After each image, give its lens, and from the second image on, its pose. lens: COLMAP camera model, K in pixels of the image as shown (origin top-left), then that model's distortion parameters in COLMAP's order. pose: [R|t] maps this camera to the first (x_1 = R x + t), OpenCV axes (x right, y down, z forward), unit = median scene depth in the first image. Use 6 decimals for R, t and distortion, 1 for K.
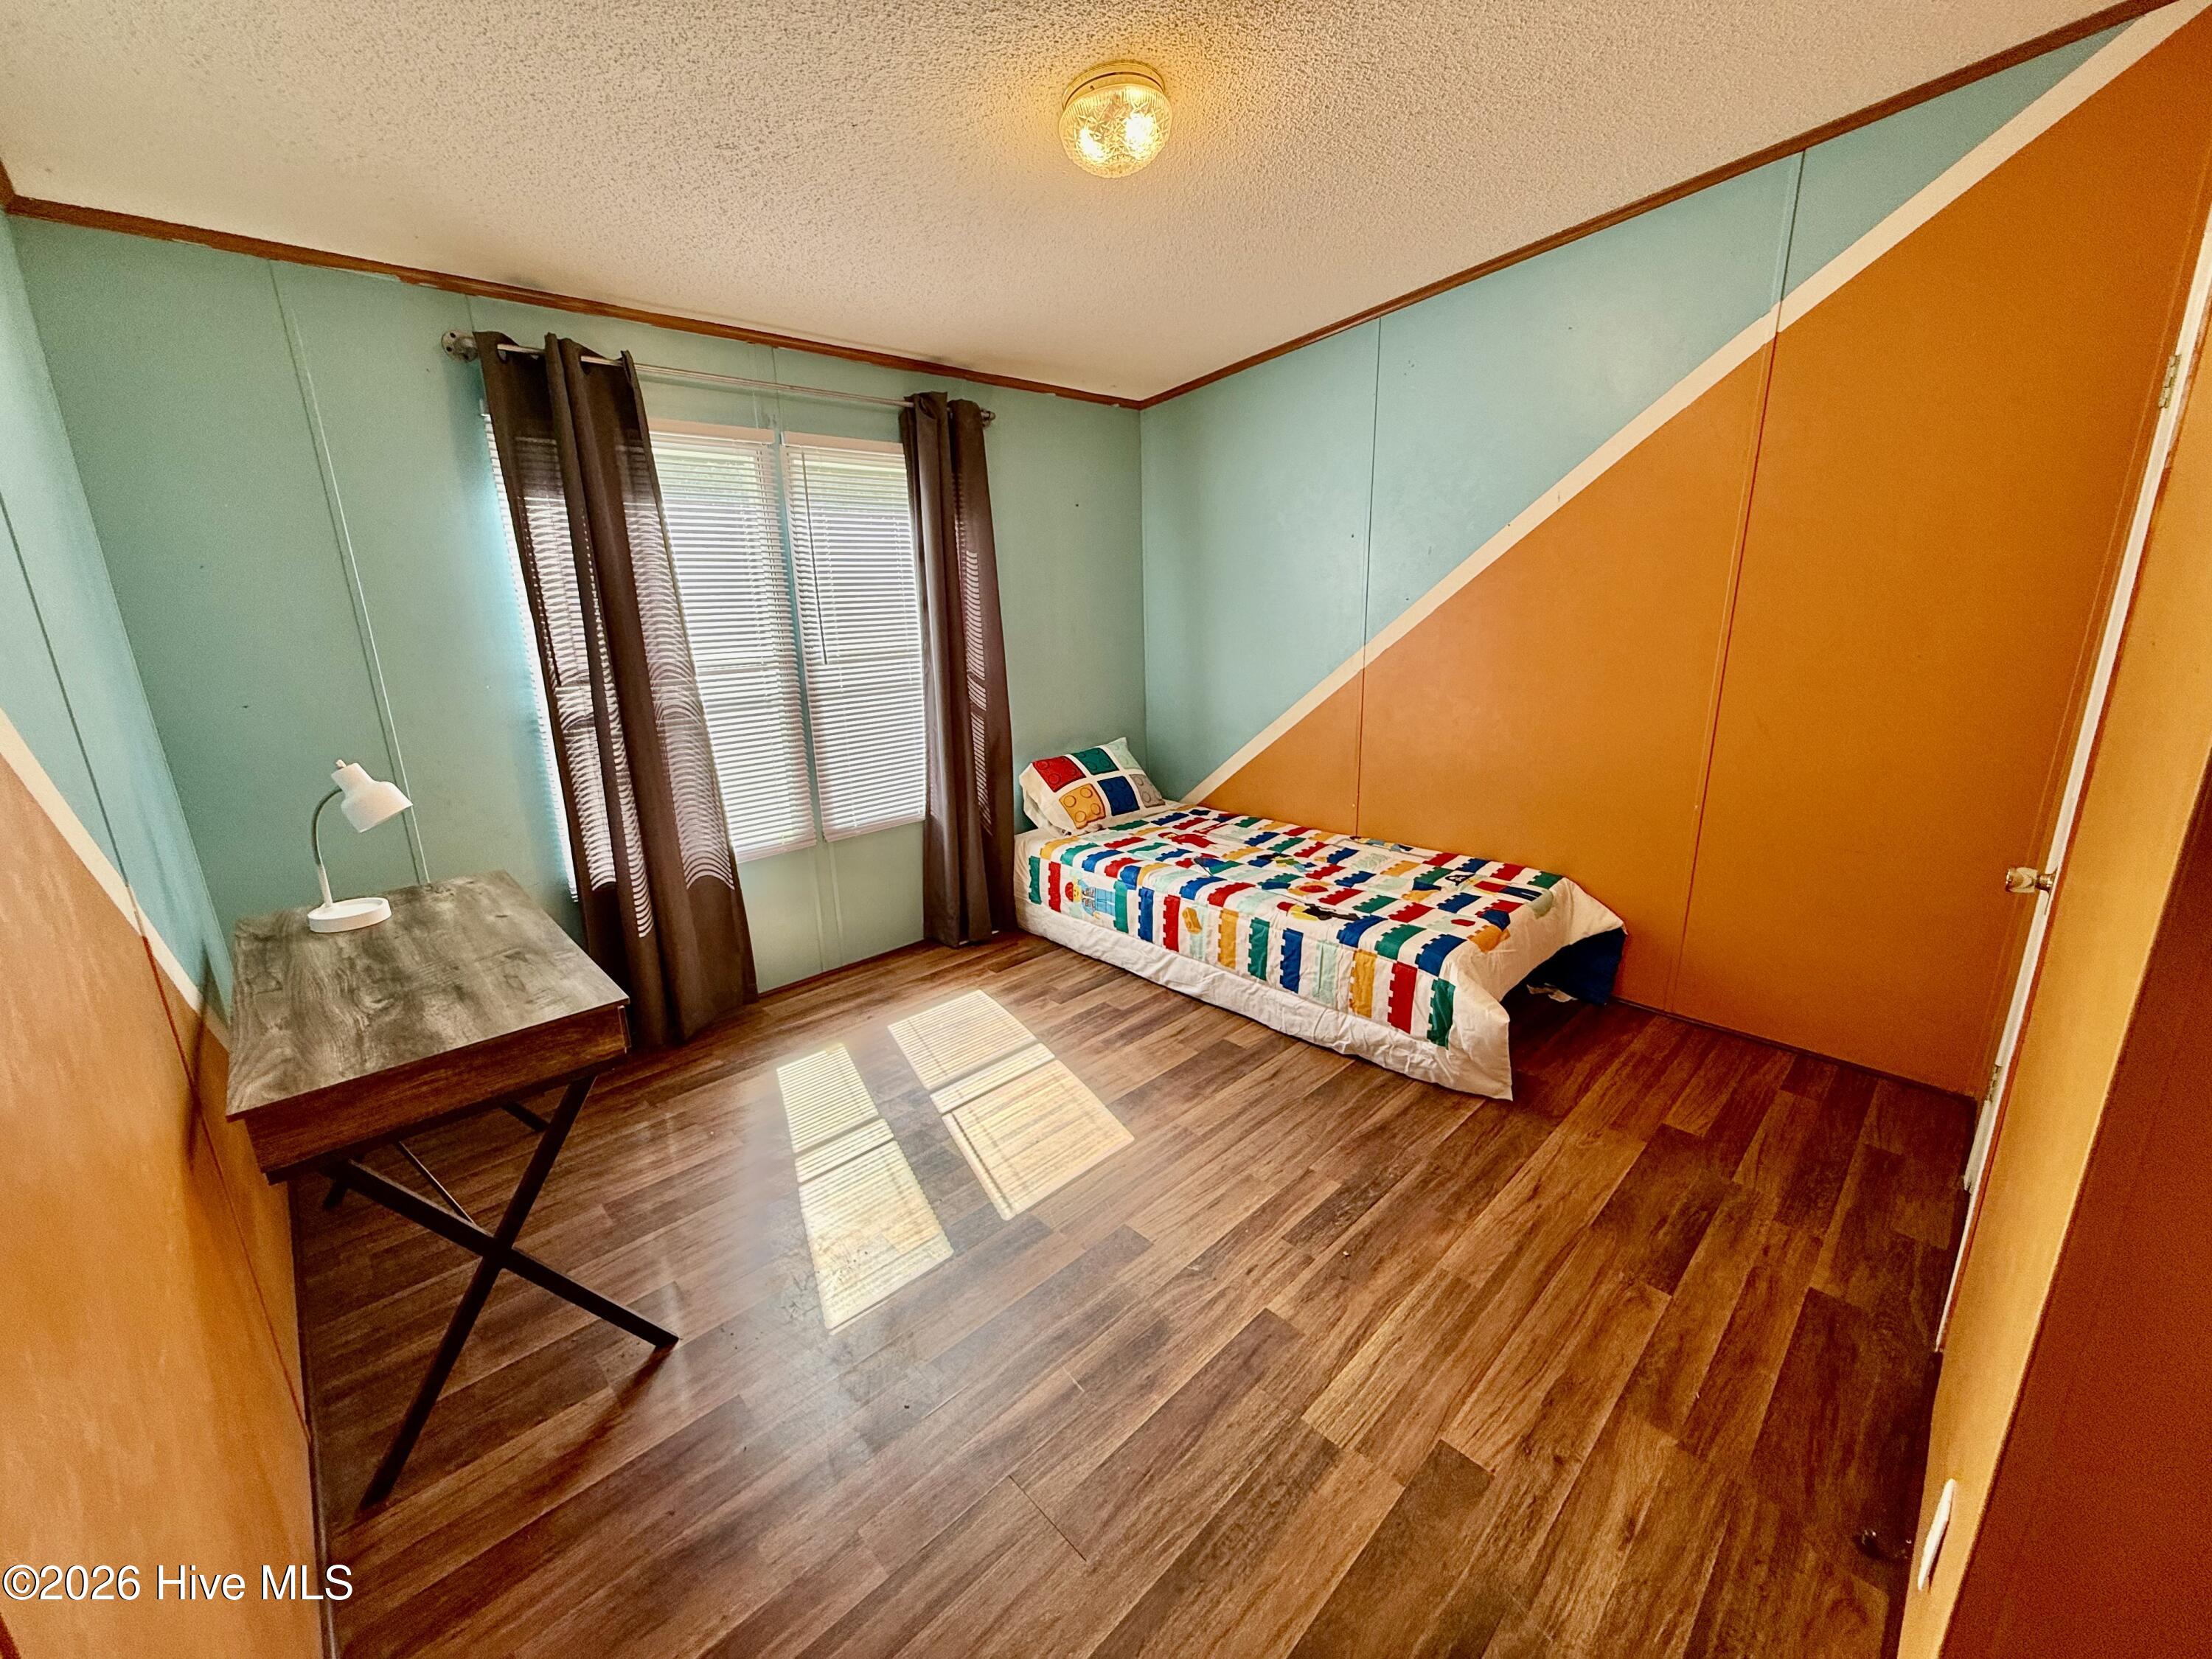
lens RADIAL K [[879.3, 0, 1101.4], [0, 879.3, 826.3], [0, 0, 1]] dist [0.000712, 0.000106]
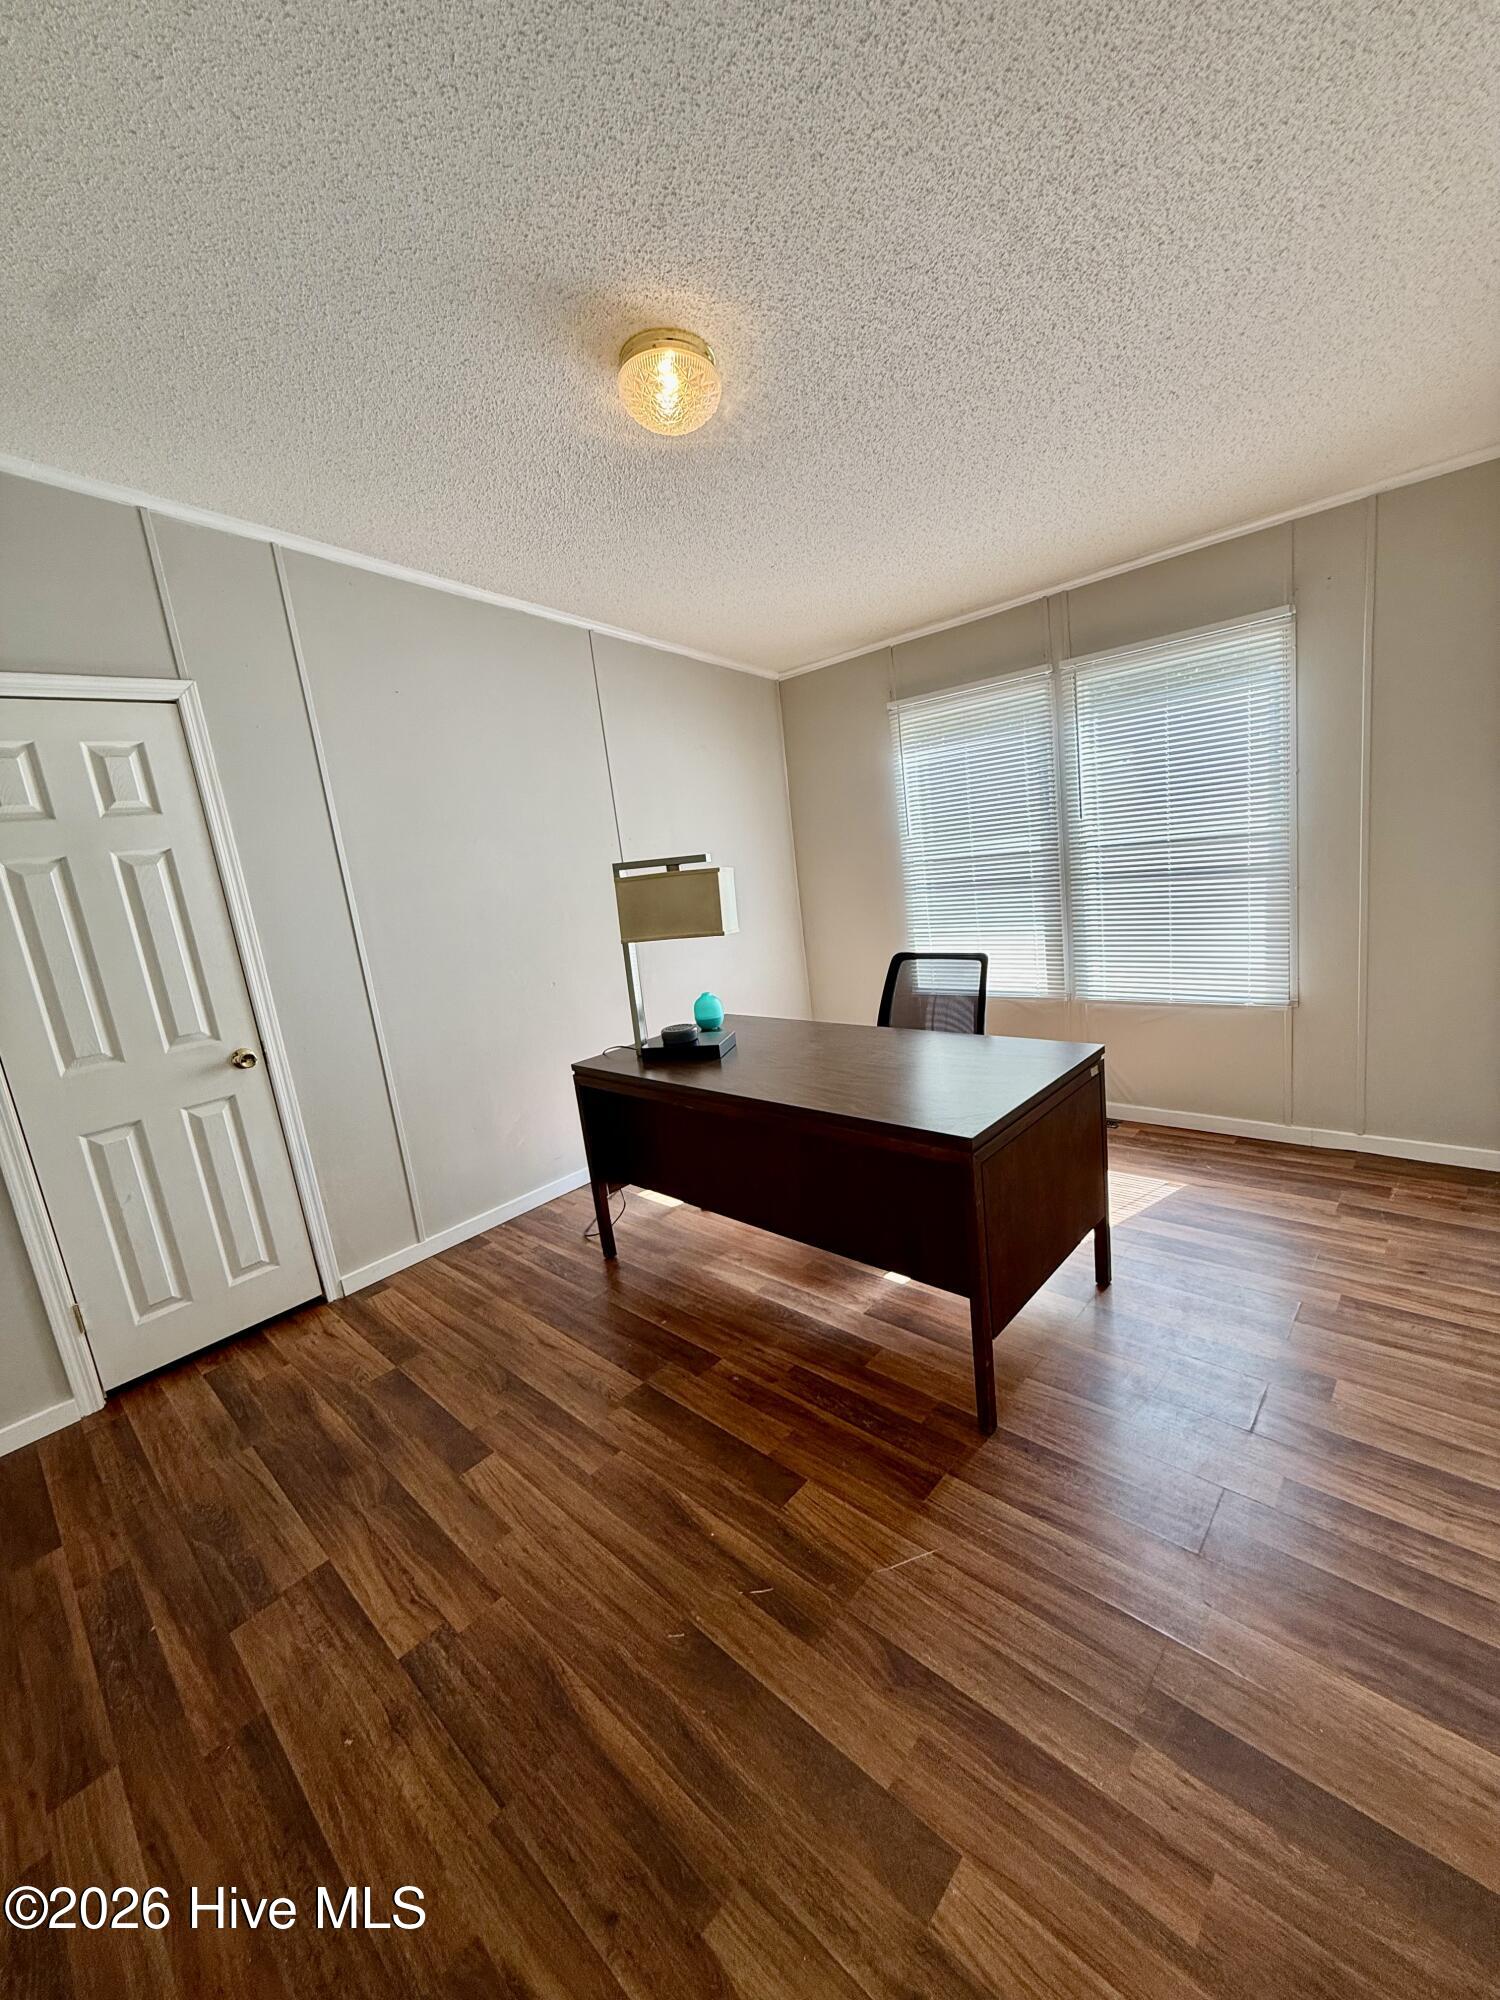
lens RADIAL K [[795.0, 0, 750.8], [0, 795.0, 1003.9], [0, 0, 1]] dist [0.000712, 0.000106]
pose [[0.050947, 0.213936, -0.975518, 1.051381], [-0.138983, 0.968801, 0.205205, -0.152346], [0.988983, 0.125126, 0.079091, 0.799893]]
